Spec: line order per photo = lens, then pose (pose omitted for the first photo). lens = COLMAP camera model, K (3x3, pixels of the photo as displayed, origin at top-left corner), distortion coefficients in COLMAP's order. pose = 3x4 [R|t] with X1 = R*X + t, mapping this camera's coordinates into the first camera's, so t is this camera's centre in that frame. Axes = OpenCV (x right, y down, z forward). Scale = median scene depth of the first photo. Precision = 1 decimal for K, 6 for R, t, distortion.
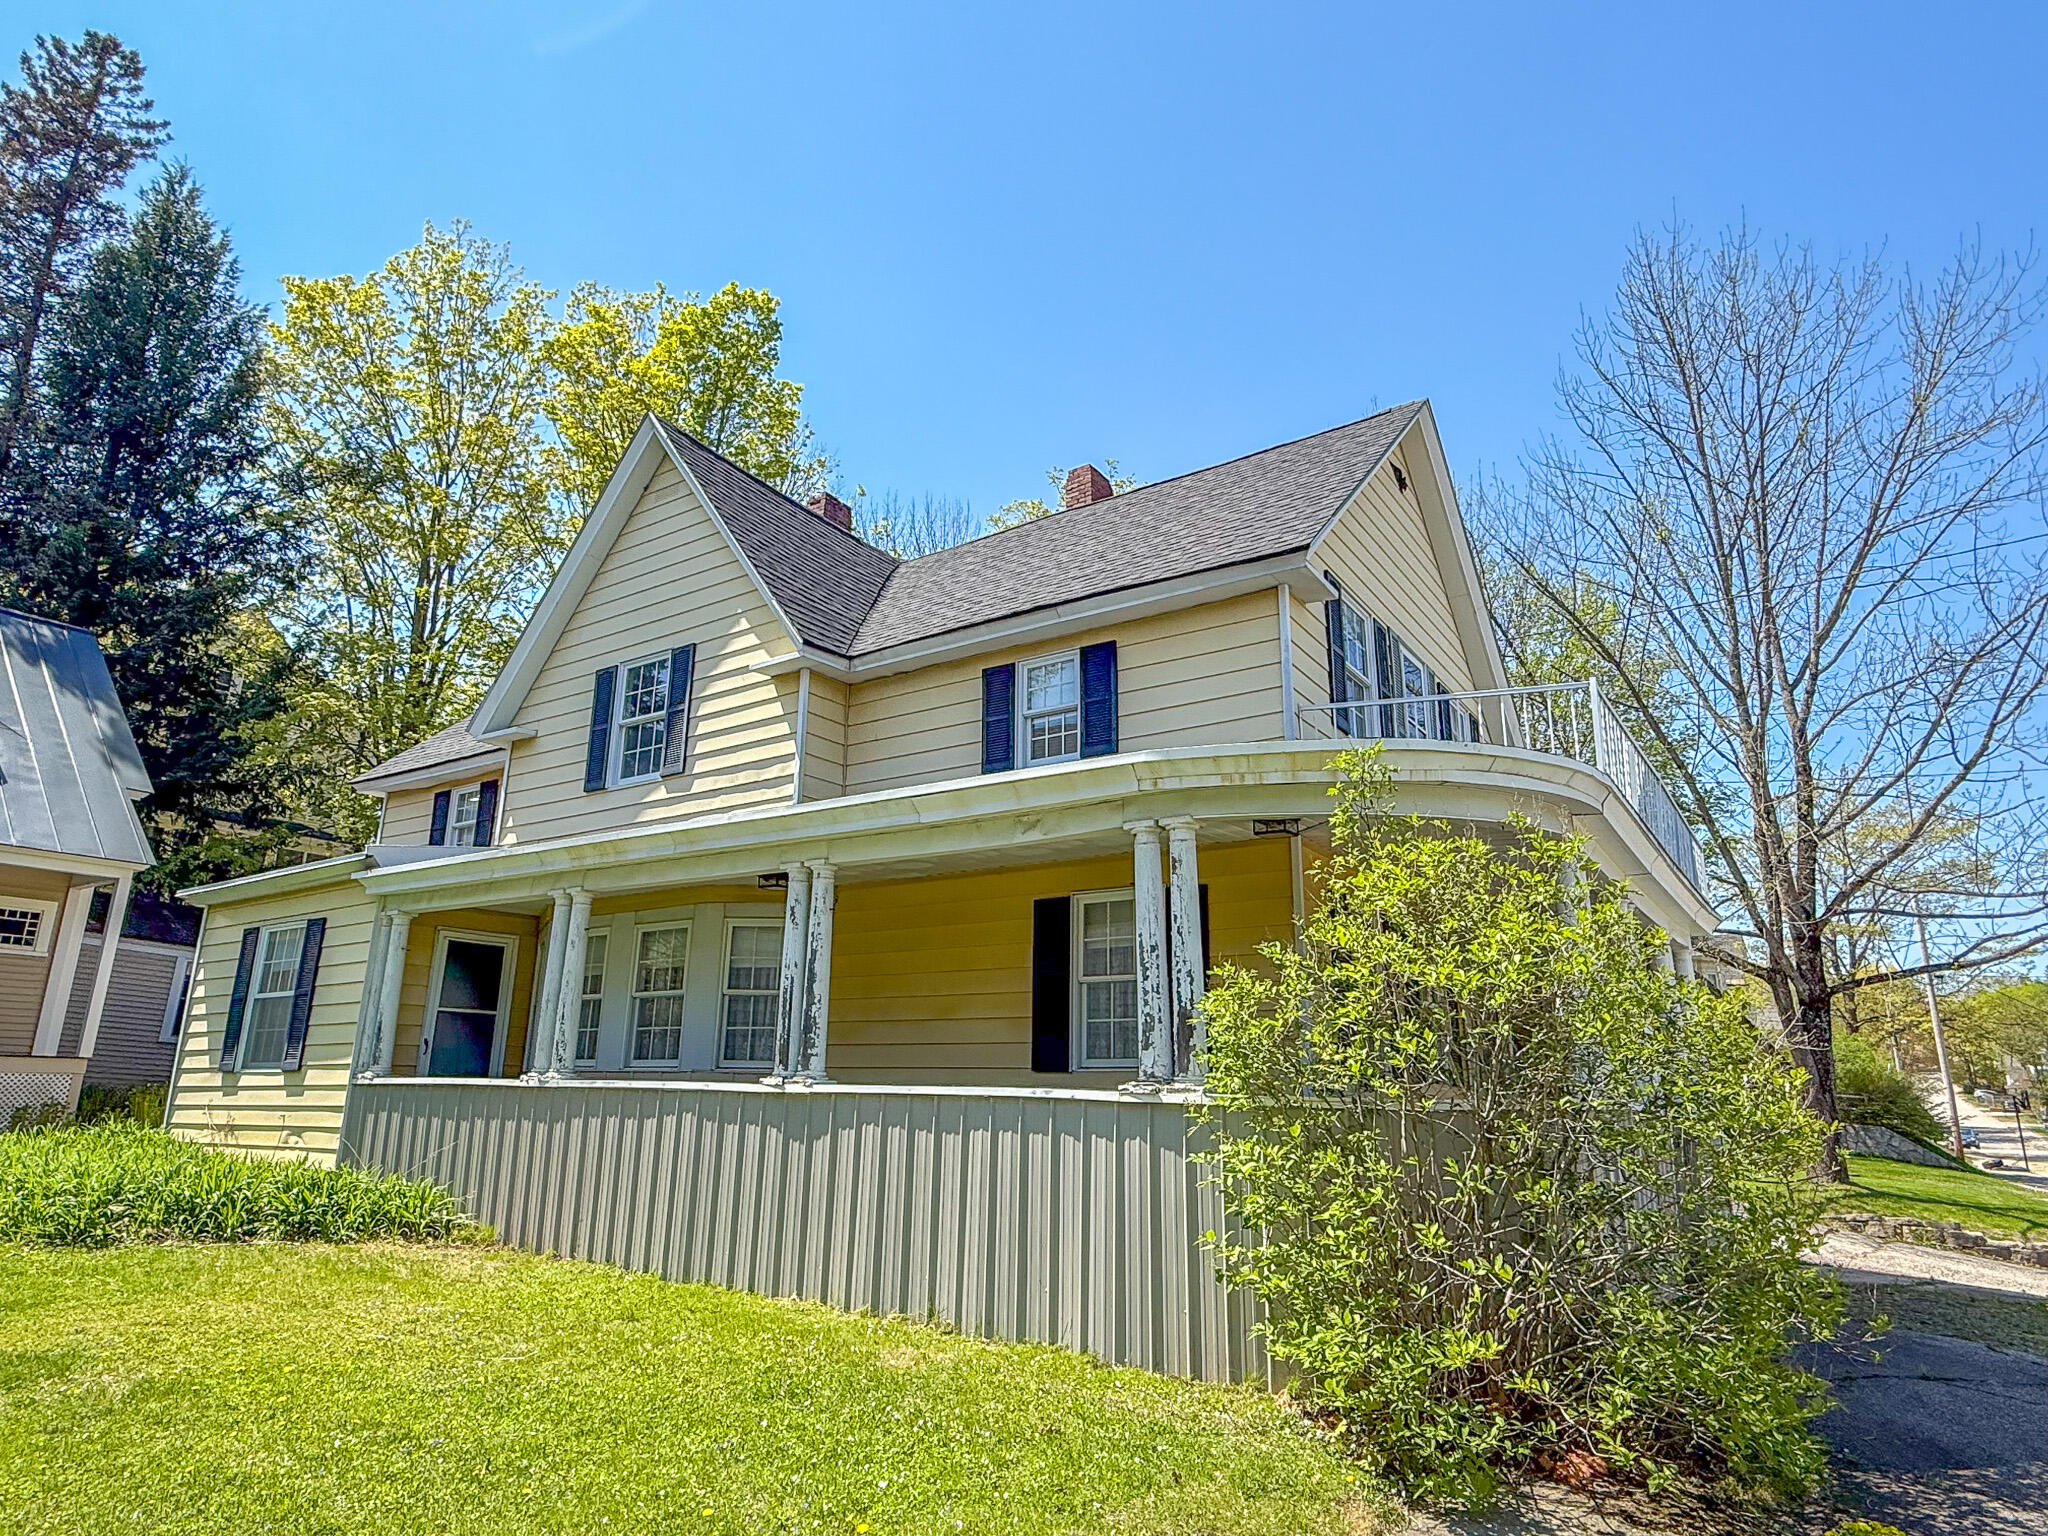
lens RADIAL K [[1209.9, 0, 1024.0], [0, 1209.9, 768.0], [0, 0, 1]] dist [0.001385, -0.000034]
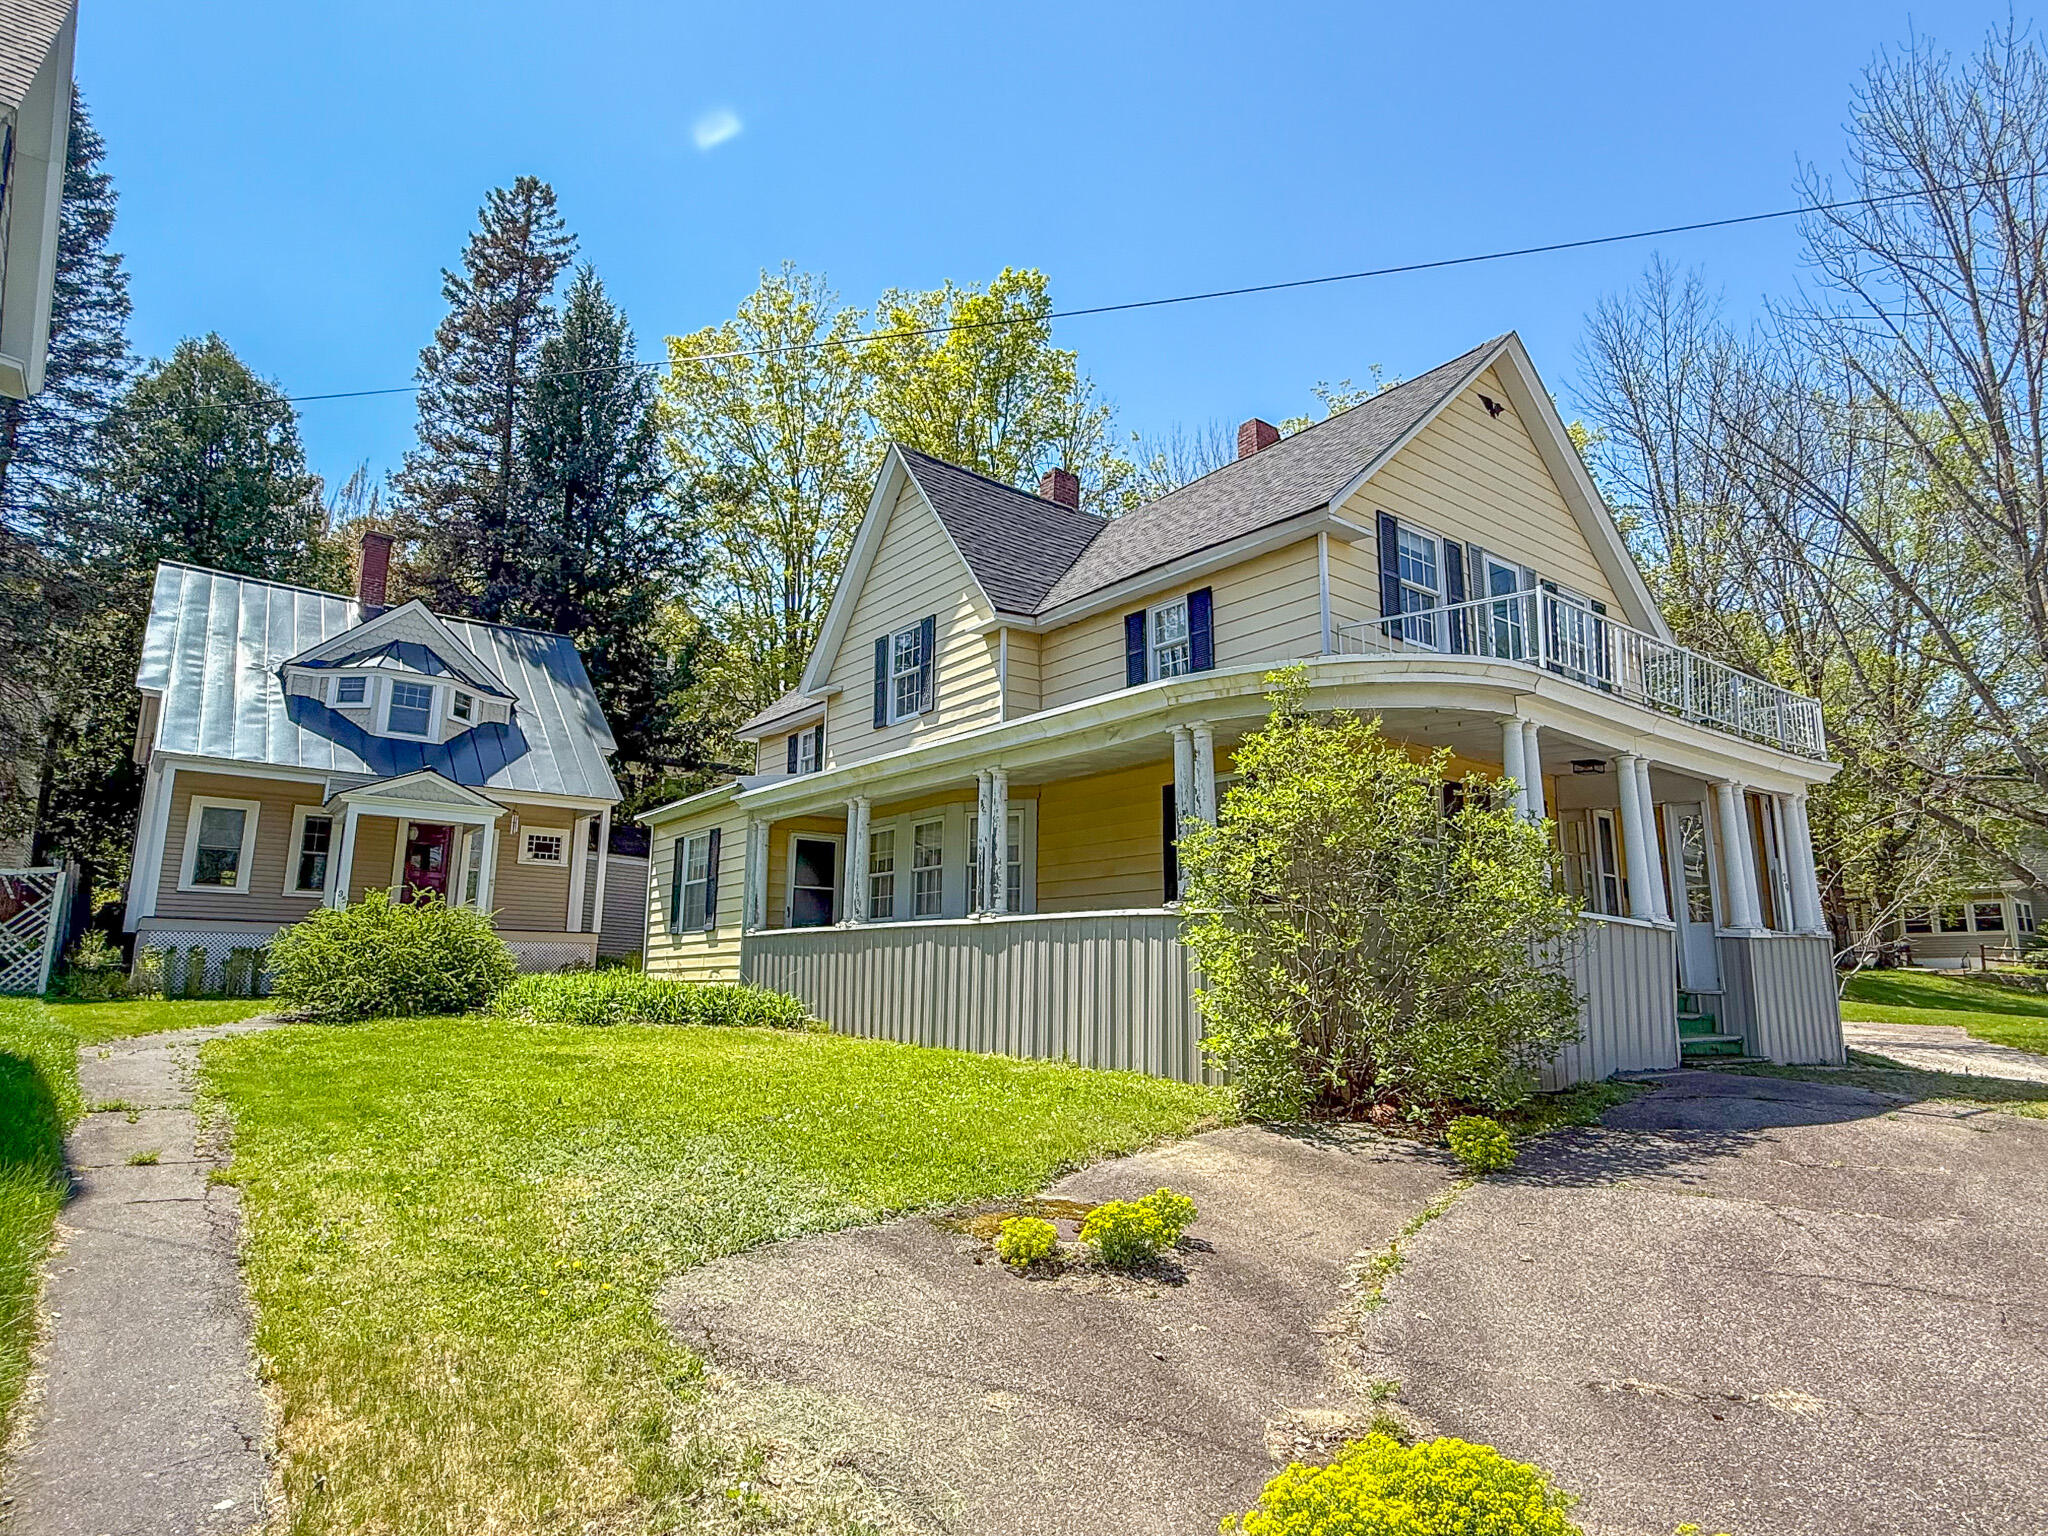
lens RADIAL K [[1163.8, 0, 1024.0], [0, 1163.8, 768.0], [0, 0, 1]] dist [-0.000981, 0.001510]
pose [[0.952091, -0.065022, -0.298821, 0.194104], [0.088387, 0.993941, 0.065339, -0.007532], [0.292762, -0.088620, 0.952070, -0.220488]]
